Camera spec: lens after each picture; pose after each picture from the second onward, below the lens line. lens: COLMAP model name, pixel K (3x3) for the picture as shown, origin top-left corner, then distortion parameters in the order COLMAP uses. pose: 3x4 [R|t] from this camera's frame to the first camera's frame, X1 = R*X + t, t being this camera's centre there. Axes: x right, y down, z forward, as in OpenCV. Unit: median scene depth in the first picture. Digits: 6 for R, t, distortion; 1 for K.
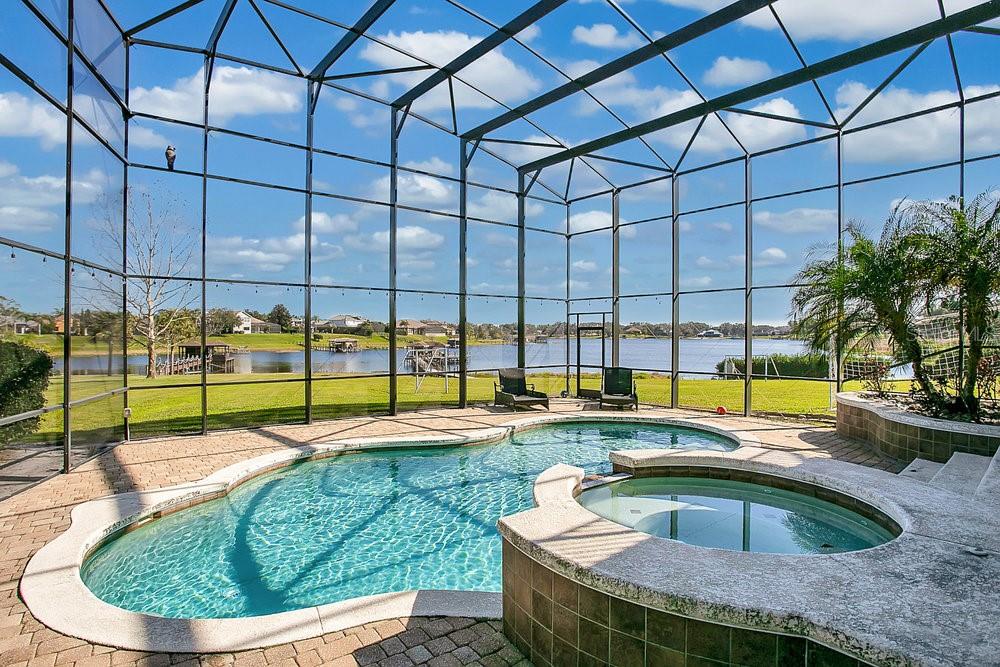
lens RADIAL K [[520.7, 0, 493.5], [0, 520.7, 330.4], [0, 0, 1]] dist [-0.101224, 0.066901]
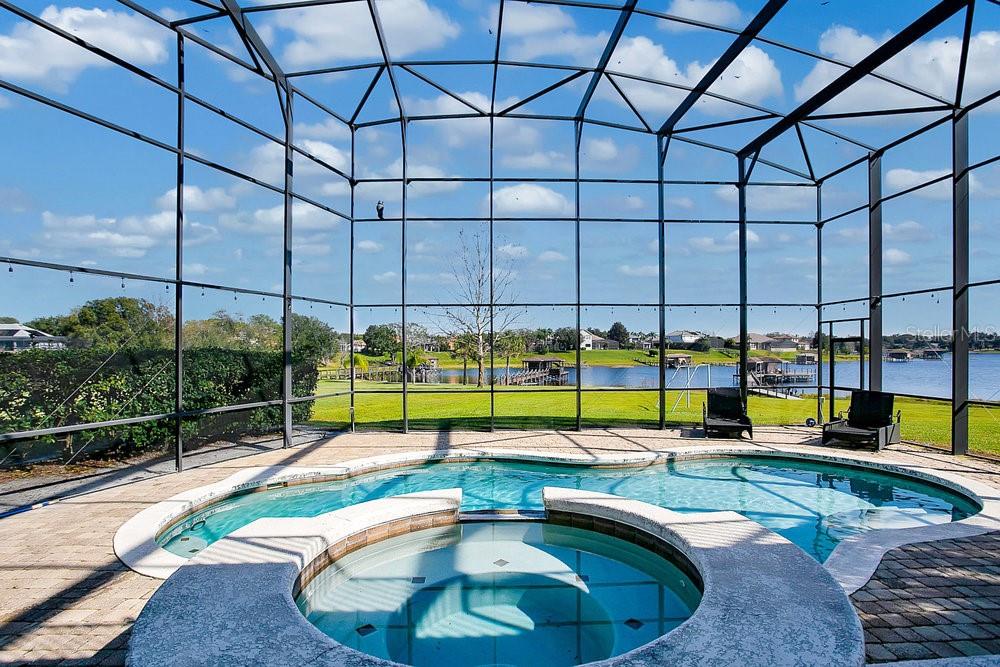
lens RADIAL K [[512.7, 0, 498.6], [0, 512.7, 346.7], [0, 0, 1]] dist [-0.058815, 0.021615]
pose [[0.804543, -0.010337, -0.593804, 0.220837], [0.010901, 0.999937, -0.002636, 0.003046], [0.593794, -0.004352, 0.804605, 0.096530]]
